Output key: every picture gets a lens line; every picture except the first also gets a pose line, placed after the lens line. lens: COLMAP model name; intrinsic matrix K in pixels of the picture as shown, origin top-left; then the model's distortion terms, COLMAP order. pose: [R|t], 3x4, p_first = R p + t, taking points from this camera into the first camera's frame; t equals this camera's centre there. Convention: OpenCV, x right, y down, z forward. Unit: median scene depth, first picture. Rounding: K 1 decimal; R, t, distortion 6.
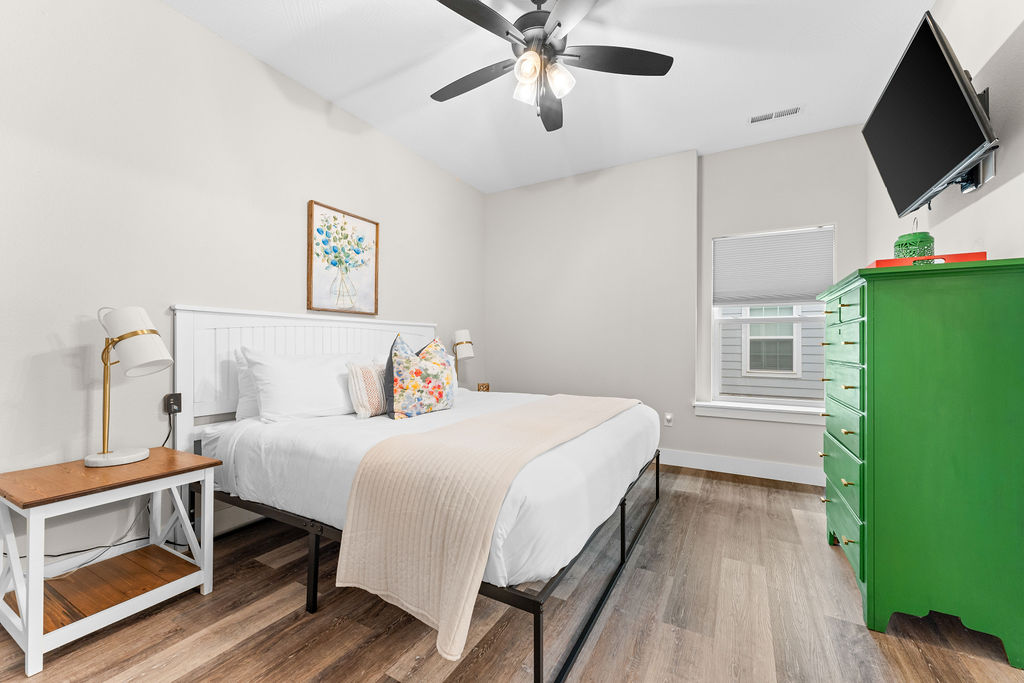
lens RADIAL K [[409.0, 0, 512.0], [0, 409.0, 341.5], [0, 0, 1]] dist [0.001497, 0.000151]
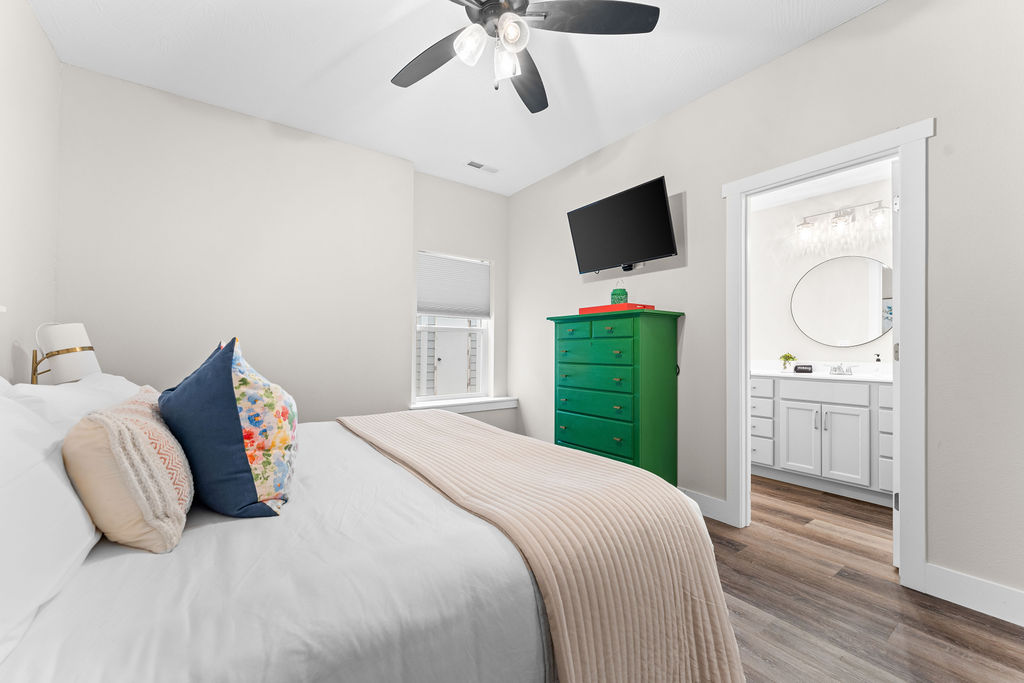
lens RADIAL K [[399.9, 0, 516.1], [0, 399.9, 349.4], [0, 0, 1]] dist [0.002521, 0.000113]
pose [[0.415885, -0.006212, 0.909396, -0.576691], [-0.011429, 0.999862, 0.012056, -0.014837], [-0.909345, -0.015408, 0.415757, 0.522351]]
